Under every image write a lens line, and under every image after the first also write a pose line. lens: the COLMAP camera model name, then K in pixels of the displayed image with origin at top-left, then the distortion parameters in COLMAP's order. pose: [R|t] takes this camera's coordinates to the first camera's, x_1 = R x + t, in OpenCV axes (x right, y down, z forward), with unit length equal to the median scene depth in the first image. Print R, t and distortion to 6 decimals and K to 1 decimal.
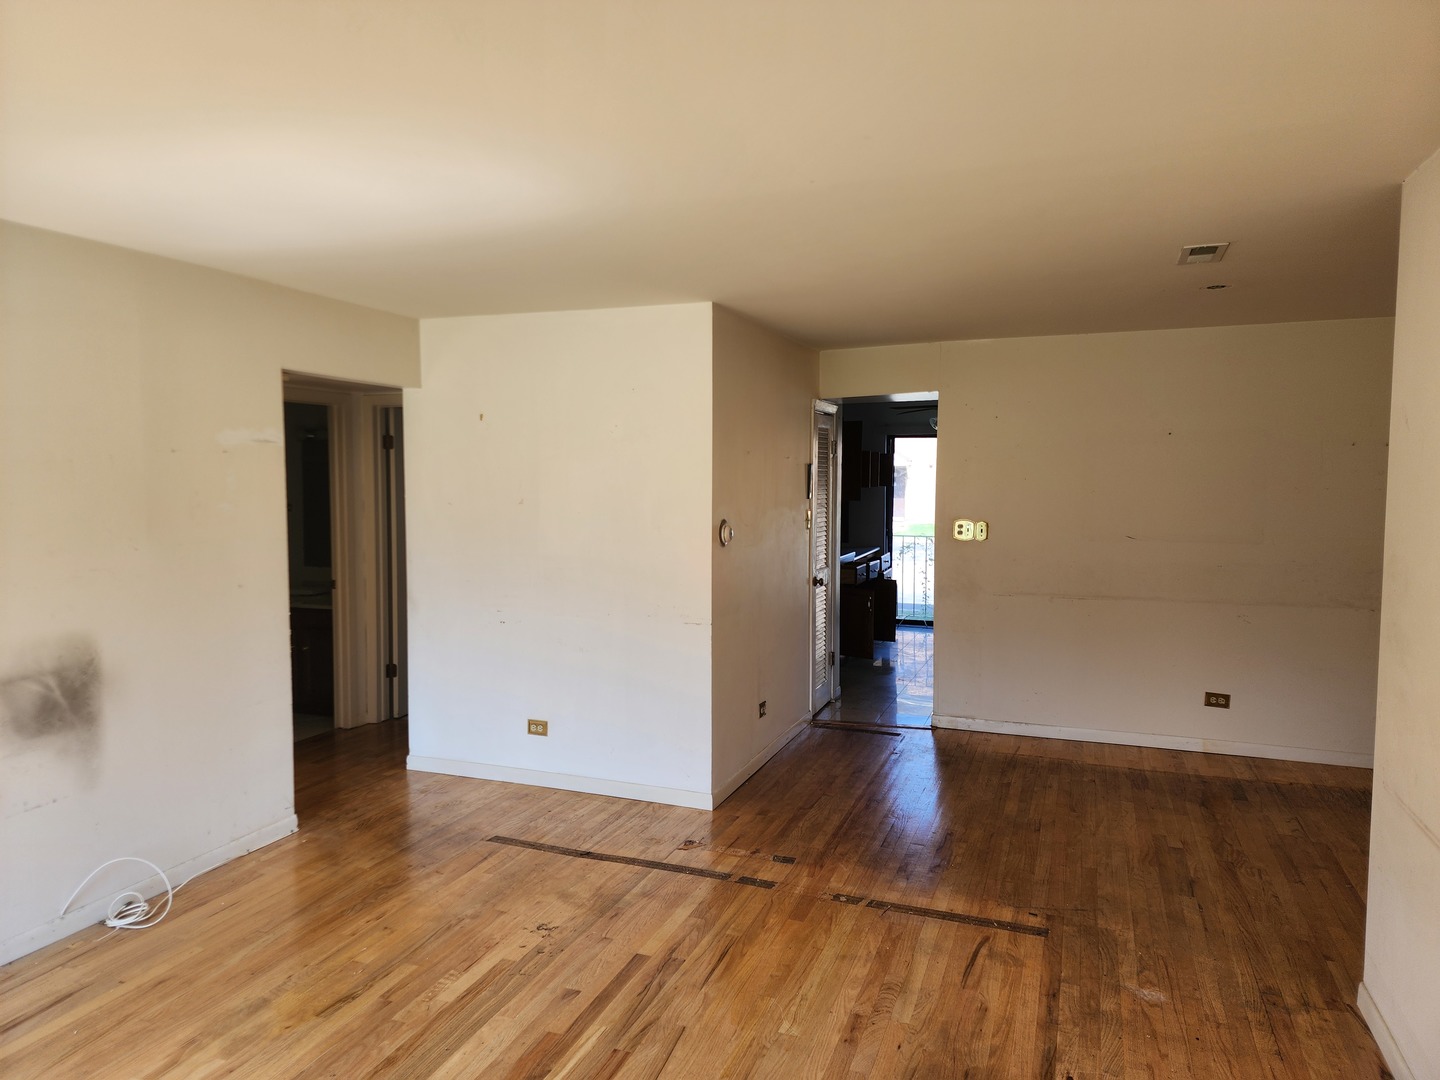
lens RADIAL K [[970.1, 0, 709.3], [0, 970.1, 552.4], [0, 0, 1]] dist [0.125163, -0.084631]
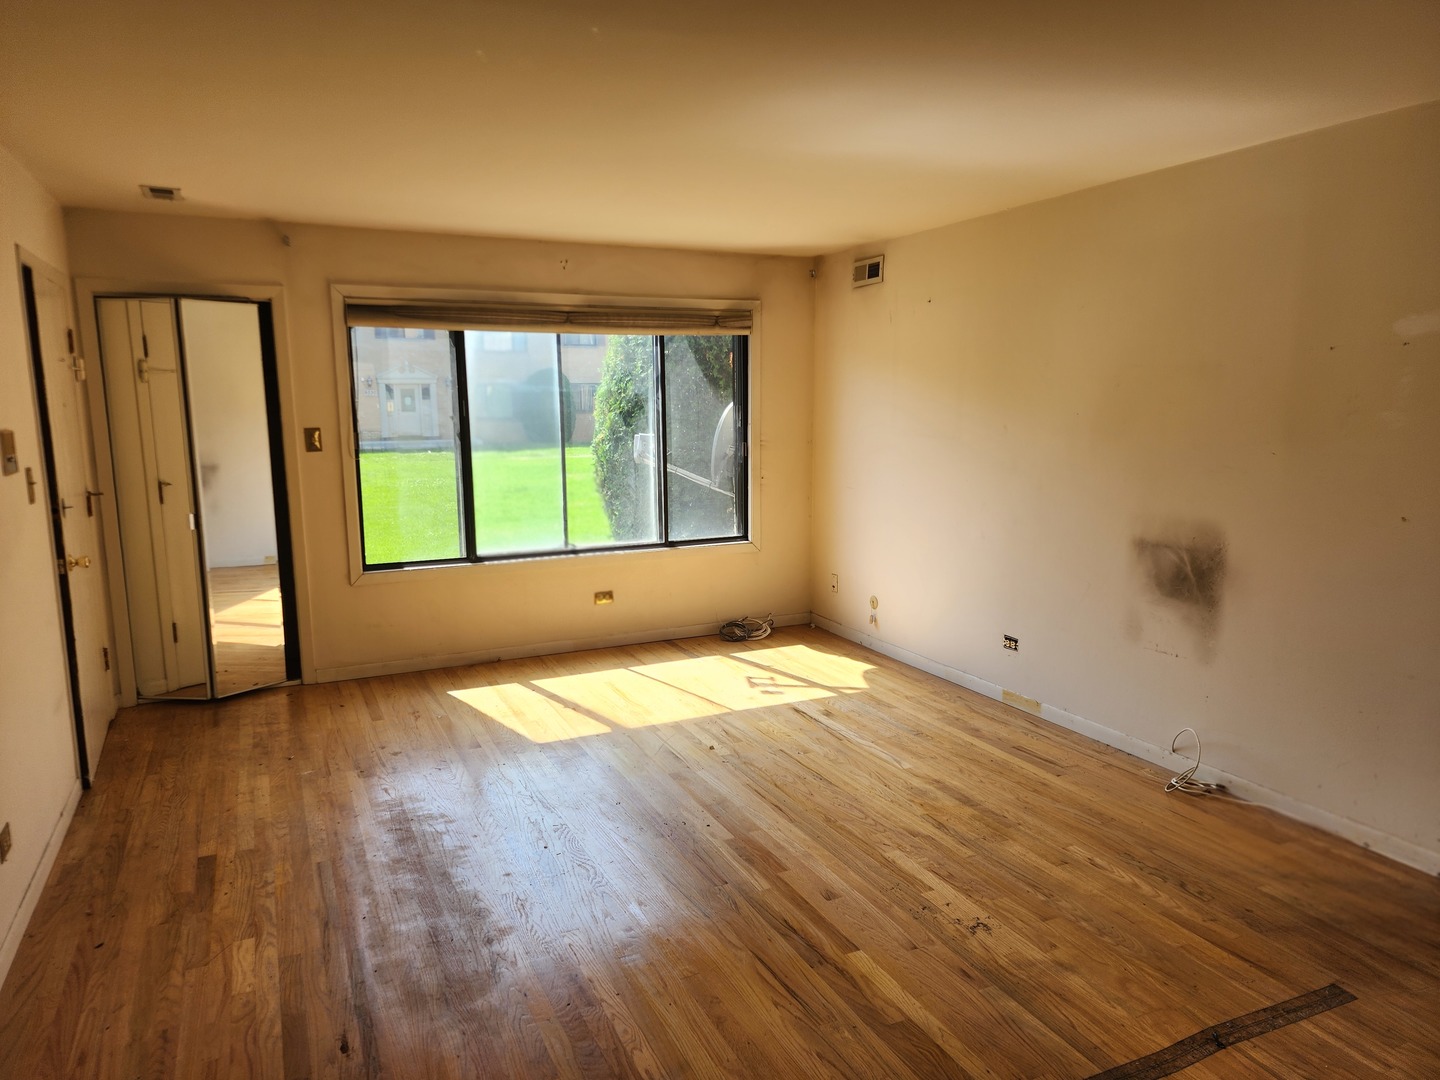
lens RADIAL K [[970.1, 0, 709.3], [0, 970.1, 552.4], [0, 0, 1]] dist [0.125163, -0.084631]
pose [[-0.683777, 0.123492, -0.719165, 0.562191], [-0.053556, 0.974423, 0.218245, -0.100336], [0.727723, 0.187747, -0.659675, 1.352772]]
